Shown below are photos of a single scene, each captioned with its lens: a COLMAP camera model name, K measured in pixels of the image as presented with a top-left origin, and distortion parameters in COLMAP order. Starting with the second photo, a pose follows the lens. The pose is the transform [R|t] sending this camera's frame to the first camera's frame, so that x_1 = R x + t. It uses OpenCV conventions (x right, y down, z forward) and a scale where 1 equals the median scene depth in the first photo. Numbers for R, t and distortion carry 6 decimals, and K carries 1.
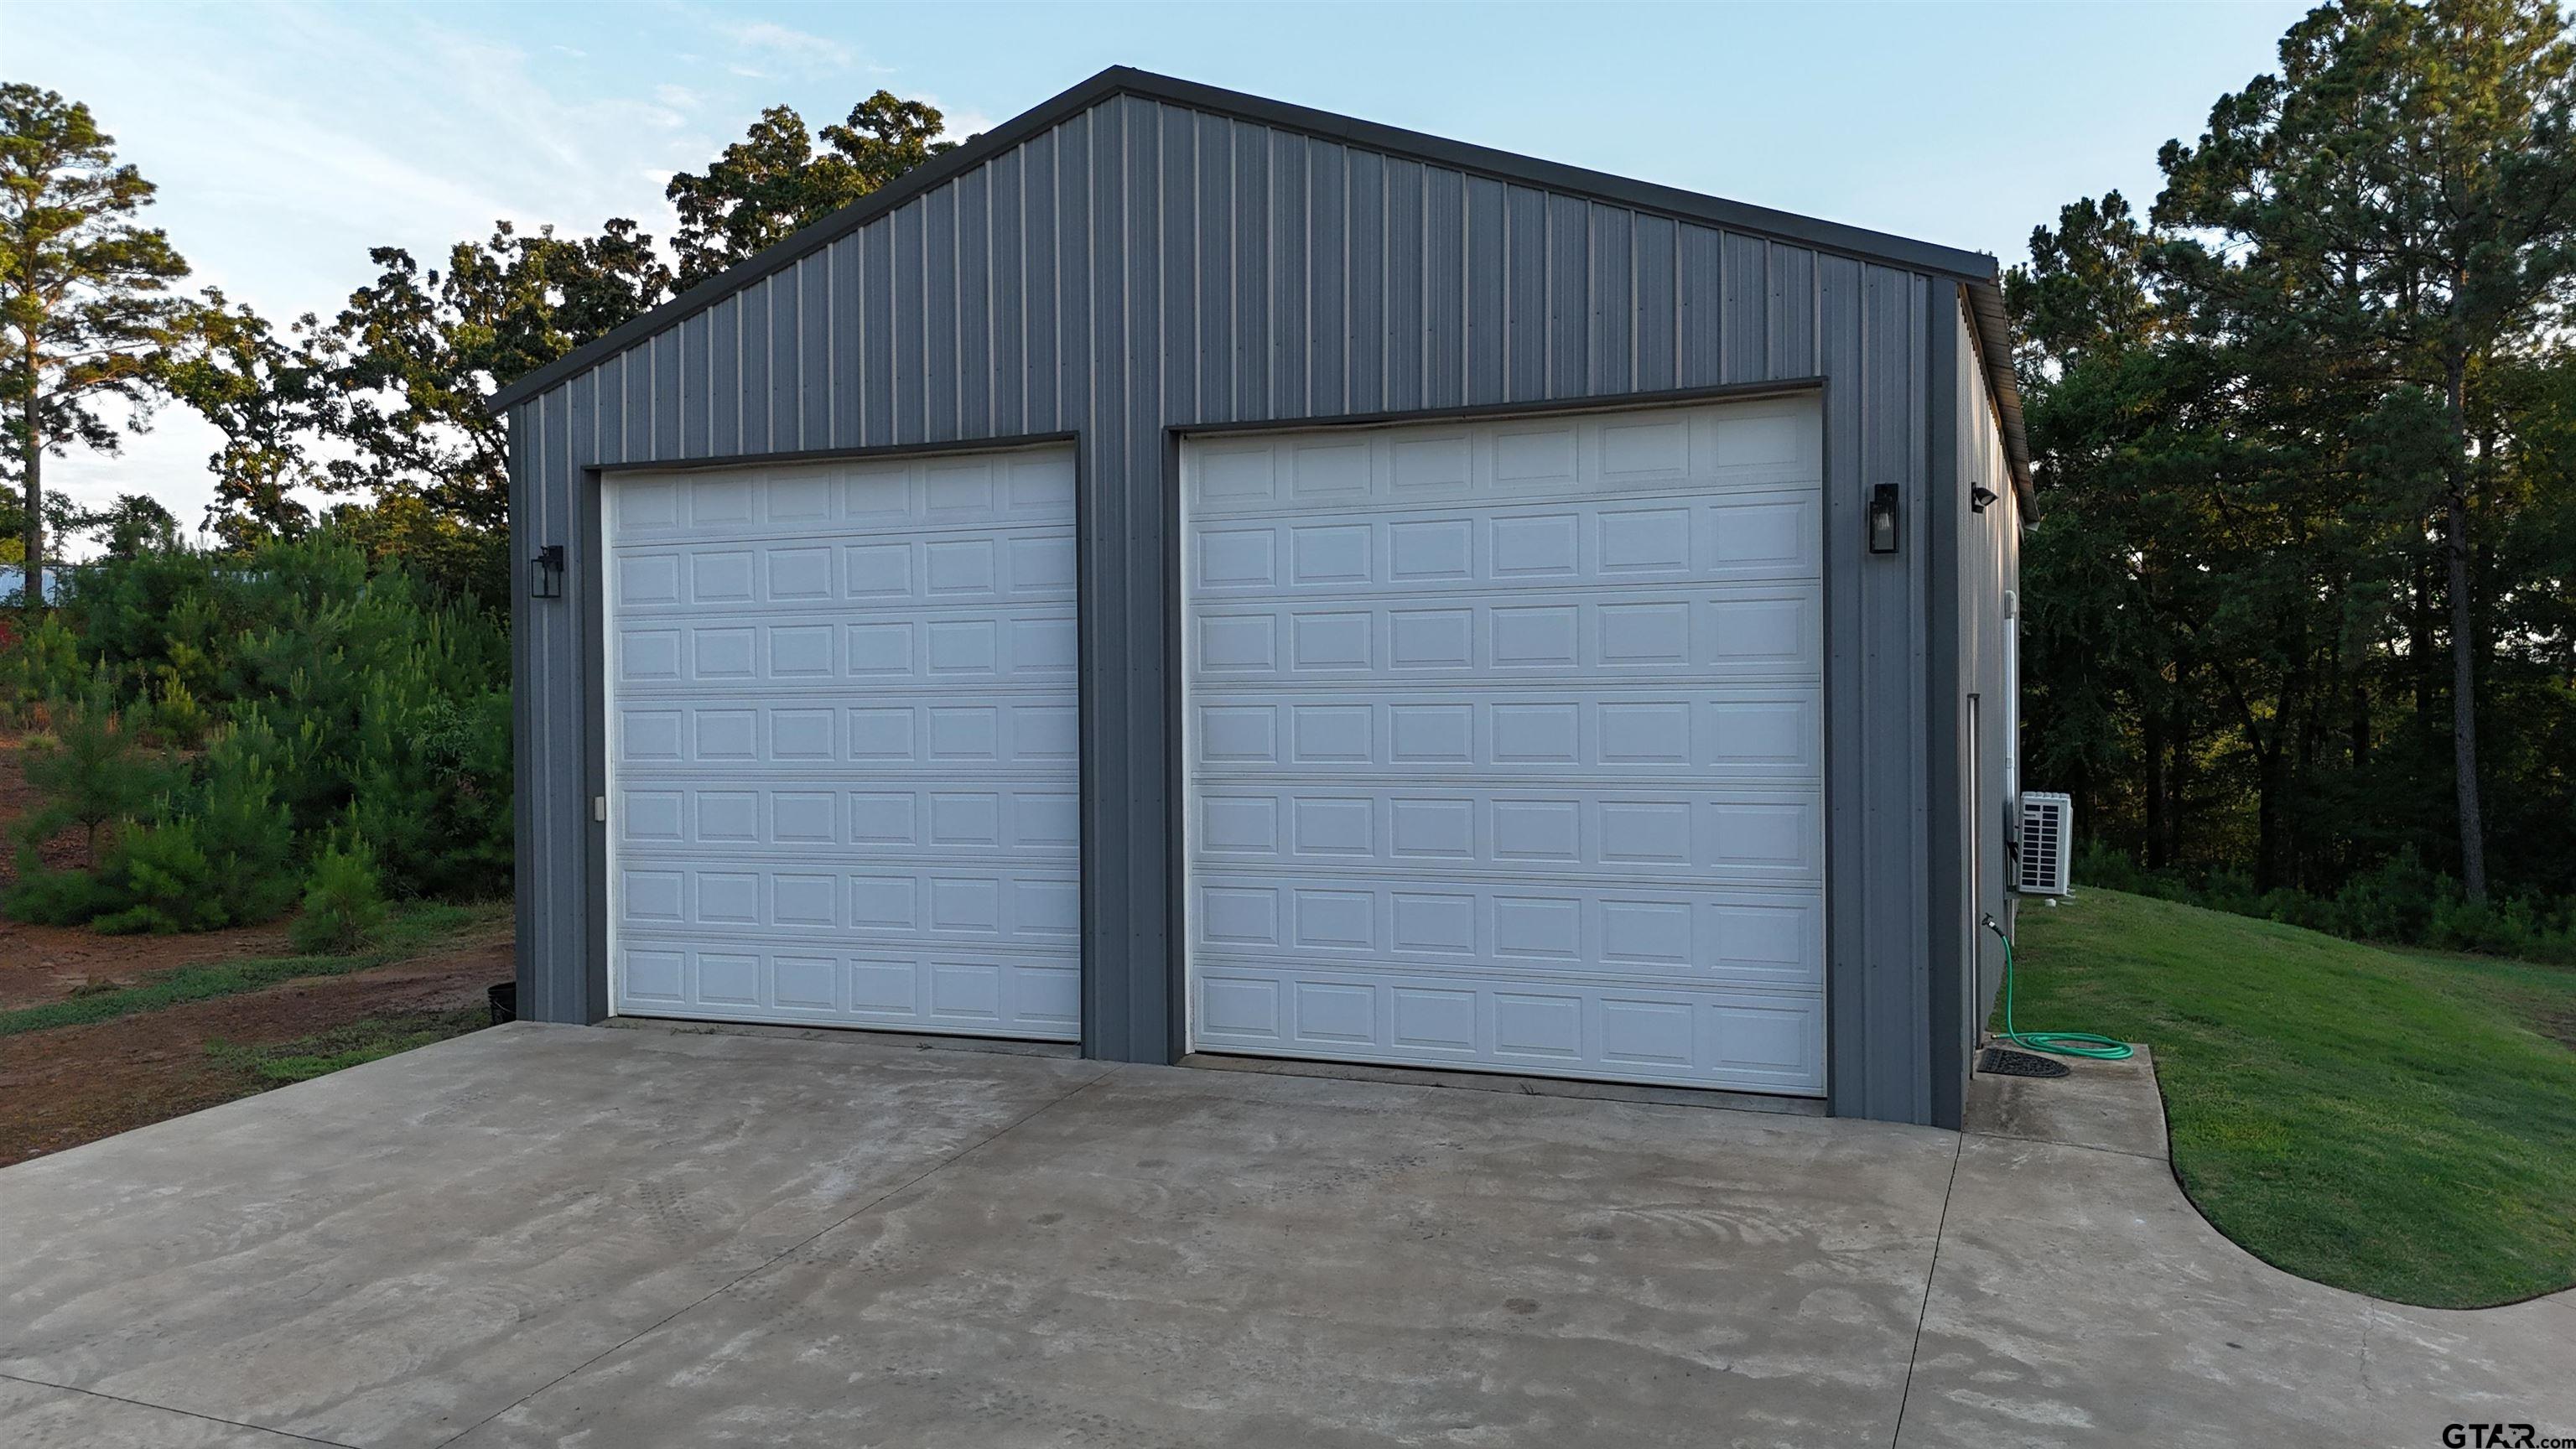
lens RADIAL K [[1898.3, 0, 1288.0], [0, 1898.3, 724.5], [0, 0, 1]] dist [0.071361, -0.067105]
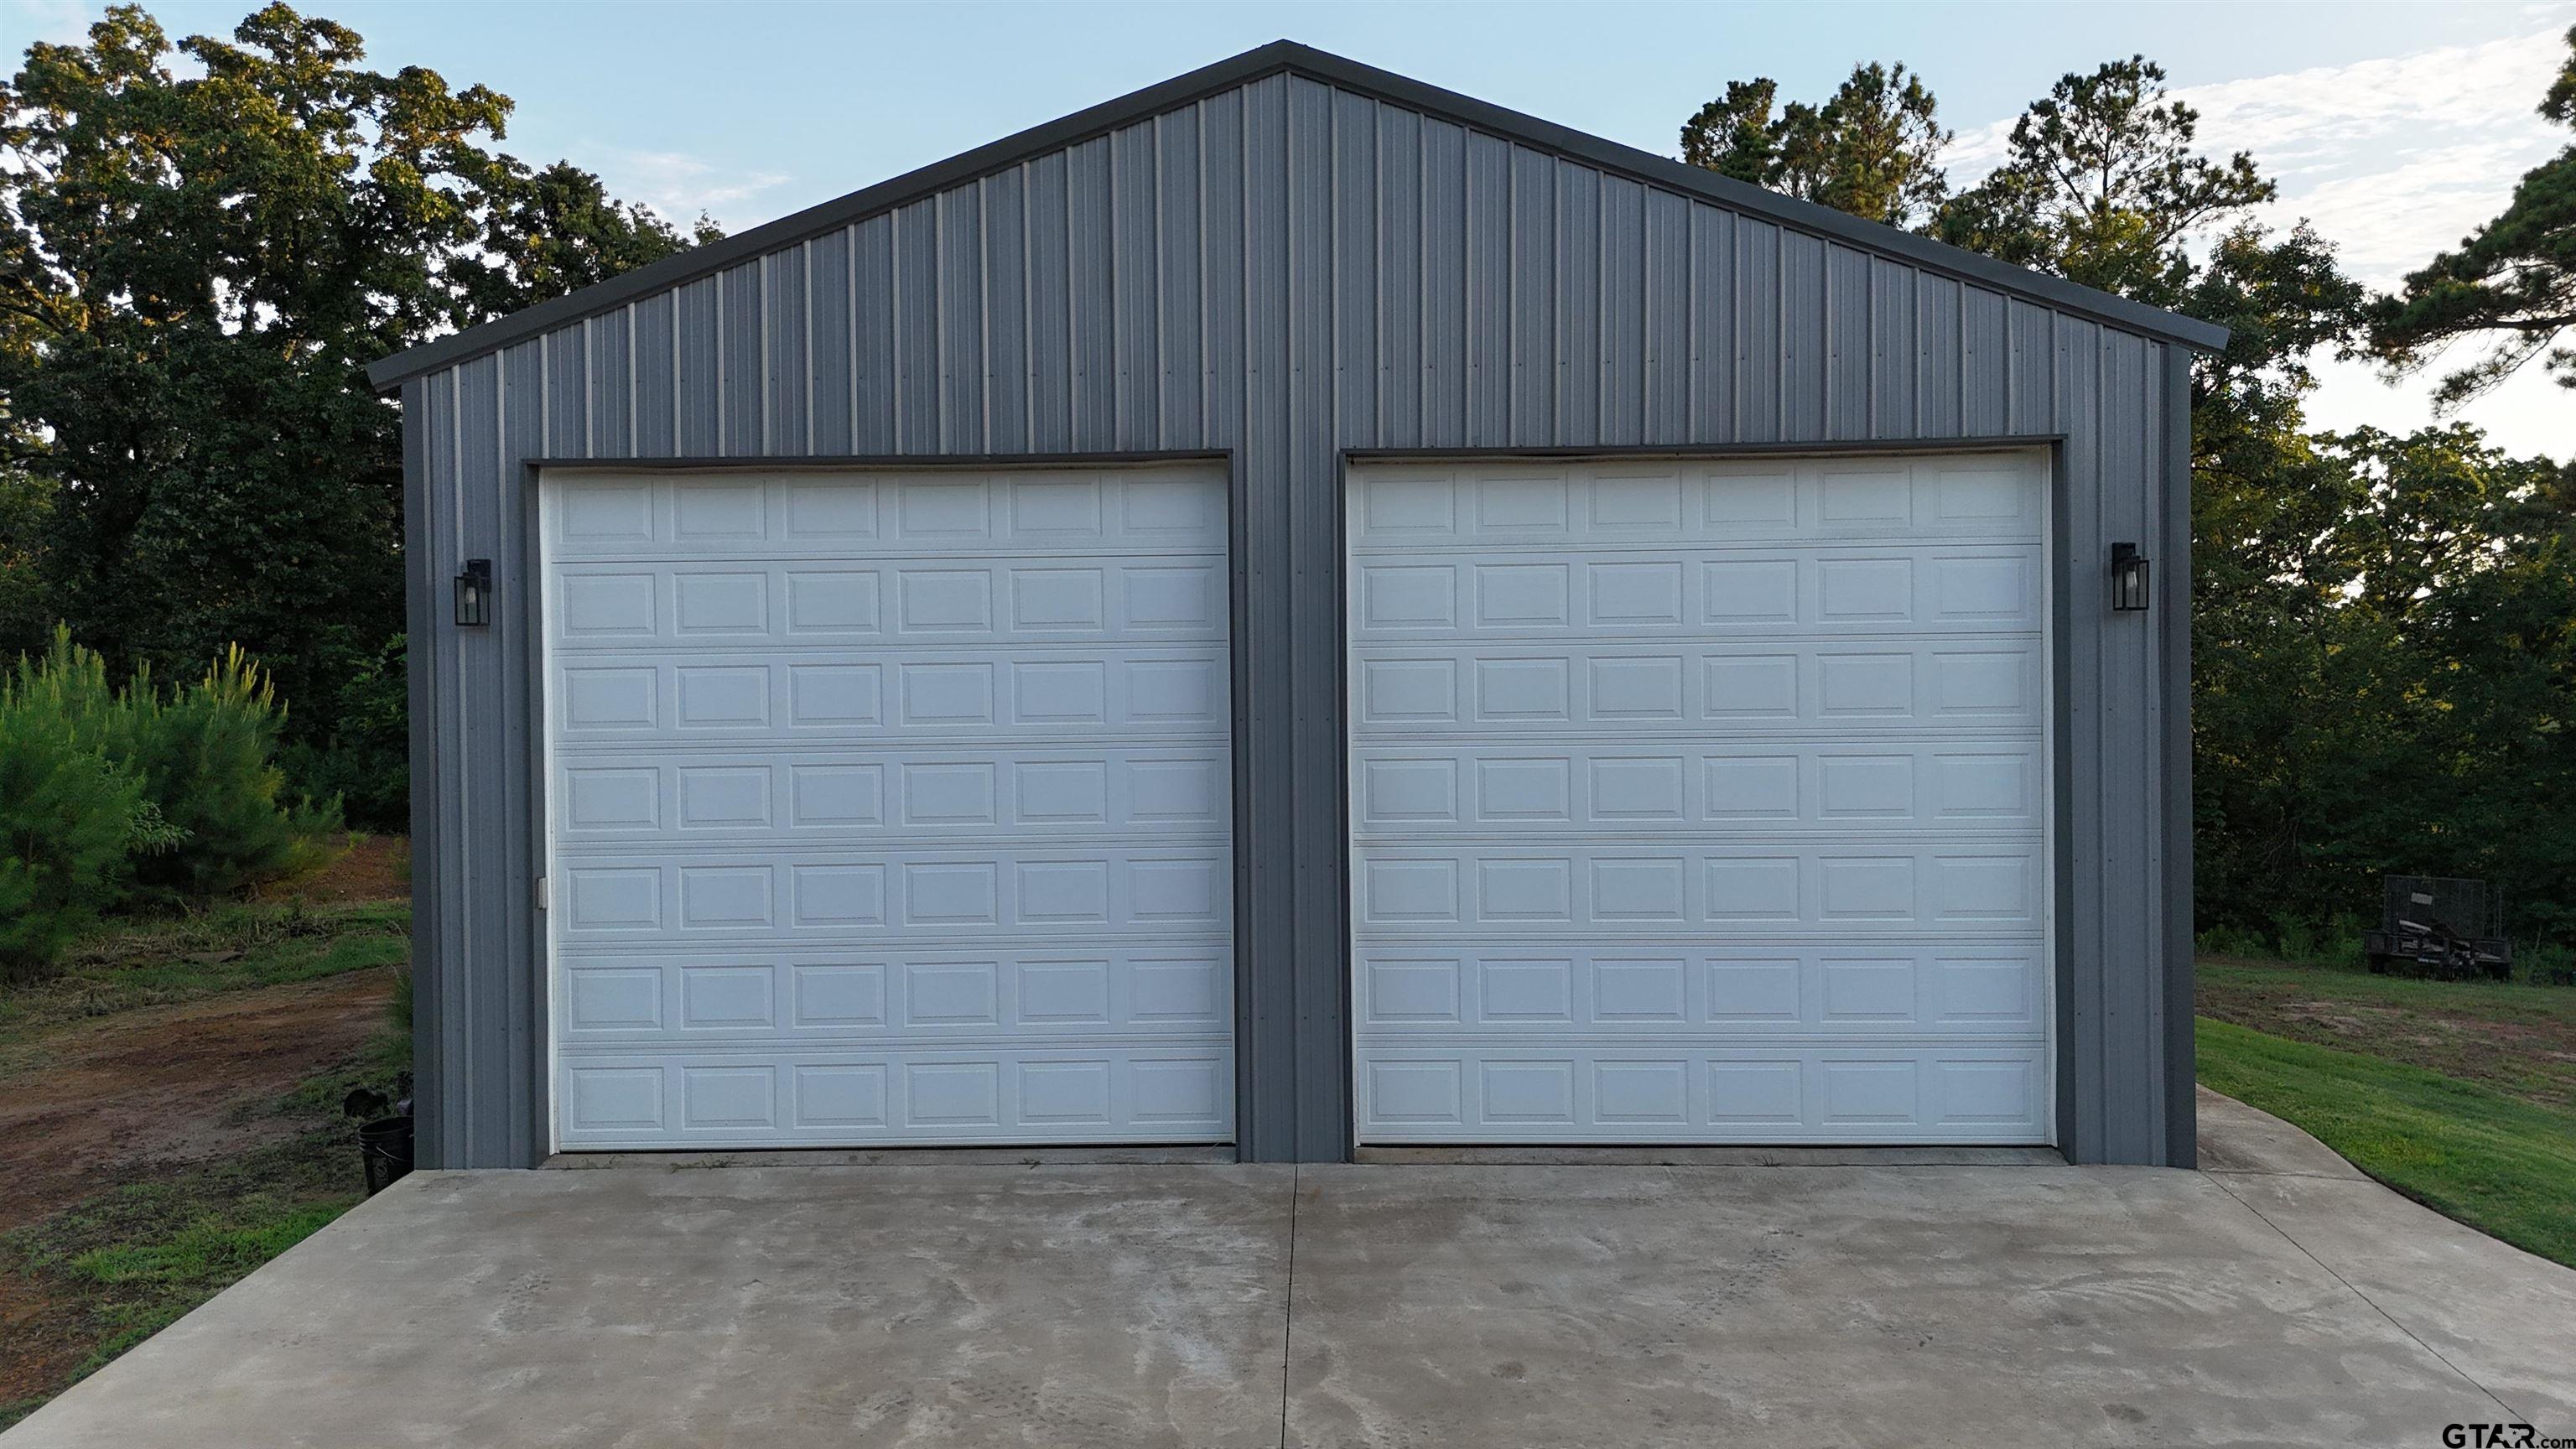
lens RADIAL K [[1898.3, 0, 1288.0], [0, 1898.3, 724.5], [0, 0, 1]] dist [0.071361, -0.067105]
pose [[0.933766, -0.005494, 0.357841, -0.447825], [0.006742, 0.999975, -0.002242, -0.027471], [-0.357820, 0.004506, 0.933780, 0.189984]]
